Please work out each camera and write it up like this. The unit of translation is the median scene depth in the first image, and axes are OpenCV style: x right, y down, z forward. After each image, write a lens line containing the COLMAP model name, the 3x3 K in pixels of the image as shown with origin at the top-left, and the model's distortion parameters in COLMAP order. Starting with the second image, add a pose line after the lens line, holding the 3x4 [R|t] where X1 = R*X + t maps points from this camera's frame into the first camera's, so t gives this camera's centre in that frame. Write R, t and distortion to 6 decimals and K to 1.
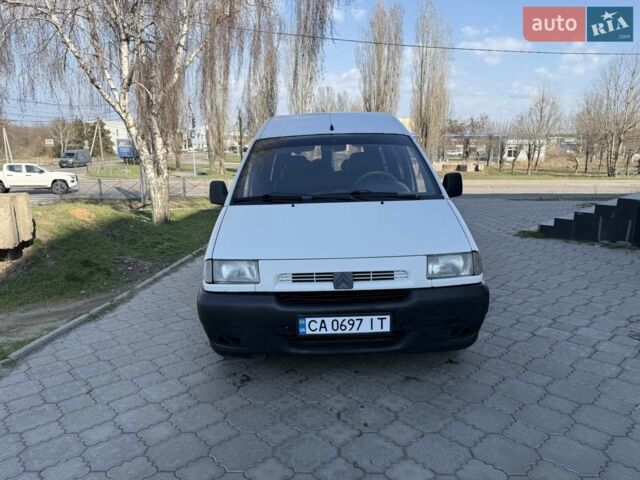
lens RADIAL K [[451.3, 0, 322.1], [0, 451.3, 238.7], [0, 0, 1]] dist [0.051563, -0.075959]
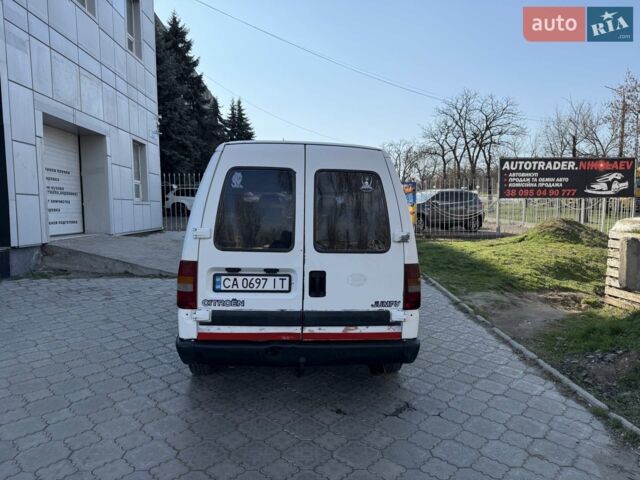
lens RADIAL K [[451.3, 0, 322.1], [0, 451.3, 238.7], [0, 0, 1]] dist [0.051563, -0.075959]
pose [[-0.996596, 0.014043, -0.081242, 0.083953], [-0.007987, 0.964309, 0.264660, -0.682926], [0.082059, 0.264408, -0.960914, 3.778967]]
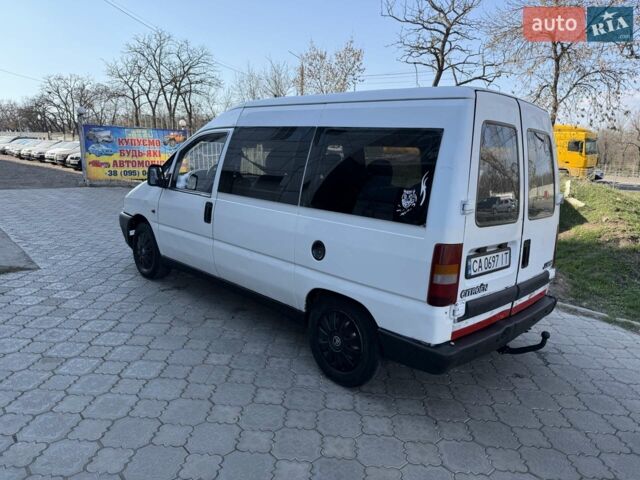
lens RADIAL K [[448.5, 0, 326.7], [0, 448.5, 243.3], [0, 0, 1]] dist [-0.000616, -0.001912]
pose [[-0.702205, 0.127339, -0.700495, 1.150406], [-0.152700, 0.934044, 0.322868, -0.558719], [0.695407, 0.333685, -0.636446, 3.004293]]
